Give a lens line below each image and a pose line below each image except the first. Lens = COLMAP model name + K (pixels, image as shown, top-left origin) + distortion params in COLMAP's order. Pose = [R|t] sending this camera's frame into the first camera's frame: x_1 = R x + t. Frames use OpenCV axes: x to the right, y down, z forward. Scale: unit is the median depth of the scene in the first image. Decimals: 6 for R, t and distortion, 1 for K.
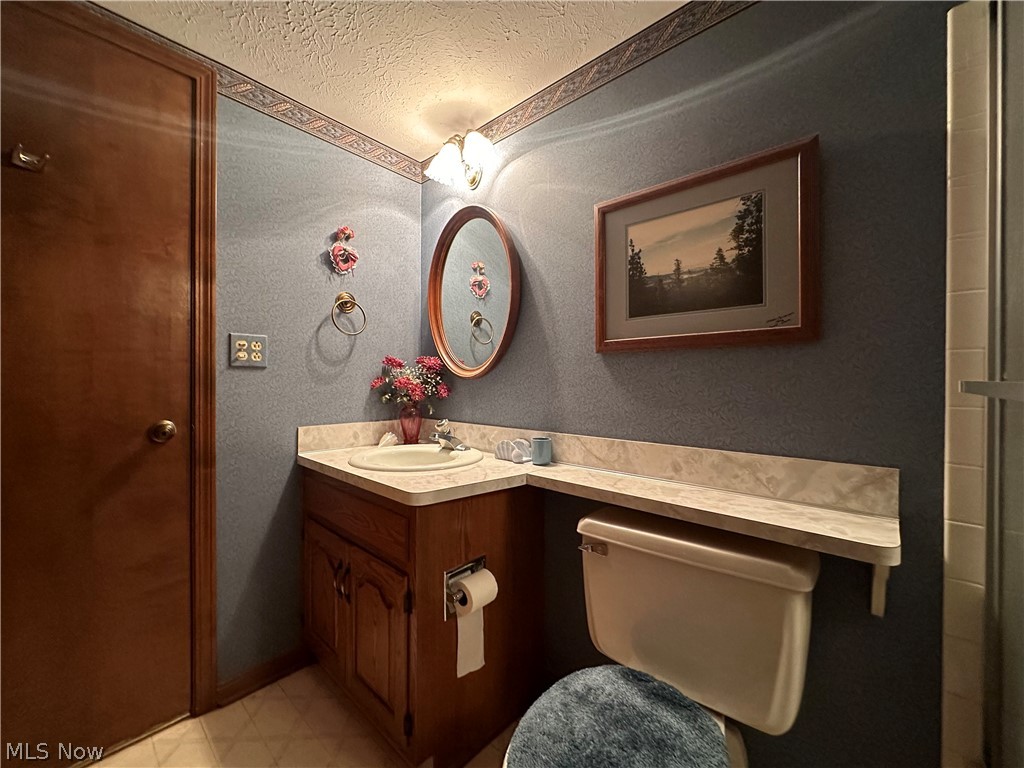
lens RADIAL K [[414.3, 0, 511.4], [0, 414.3, 377.8], [0, 0, 1]] dist [-0.001022, 0.001975]
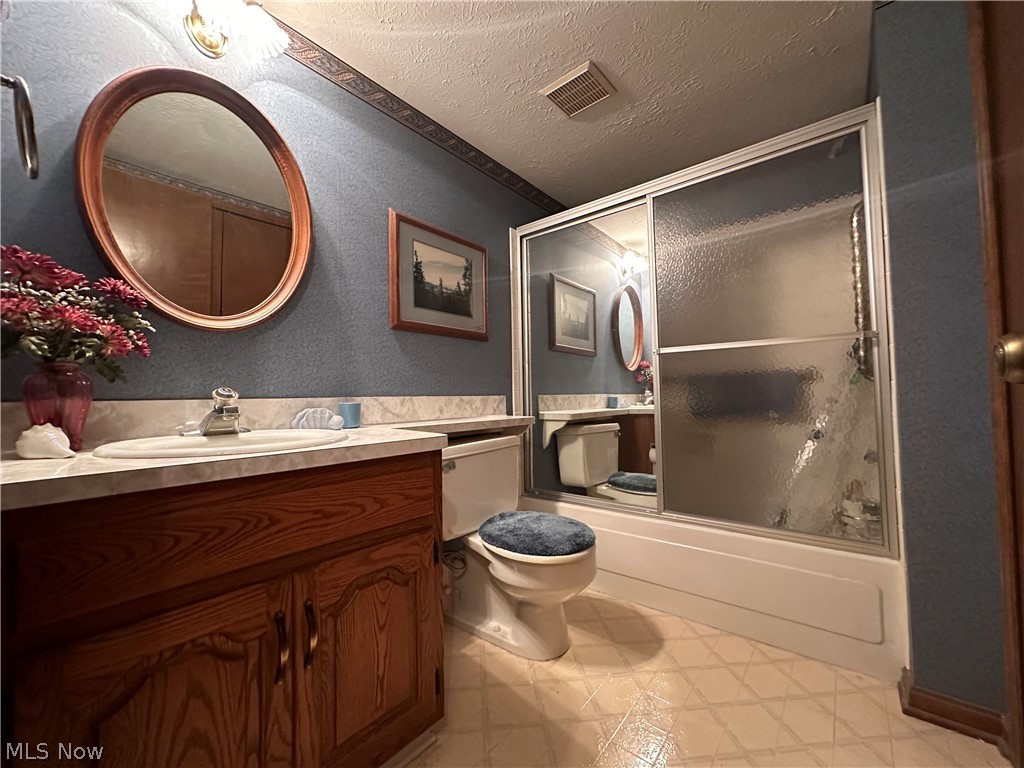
lens RADIAL K [[414.3, 0, 511.0], [0, 414.3, 384.1], [0, 0, 1]] dist [-0.001022, 0.001975]
pose [[-0.059966, 0.033100, 0.997651, -1.117867], [0.019979, 0.999290, -0.031954, 0.165532], [-0.998000, 0.018016, -0.060585, 0.790099]]
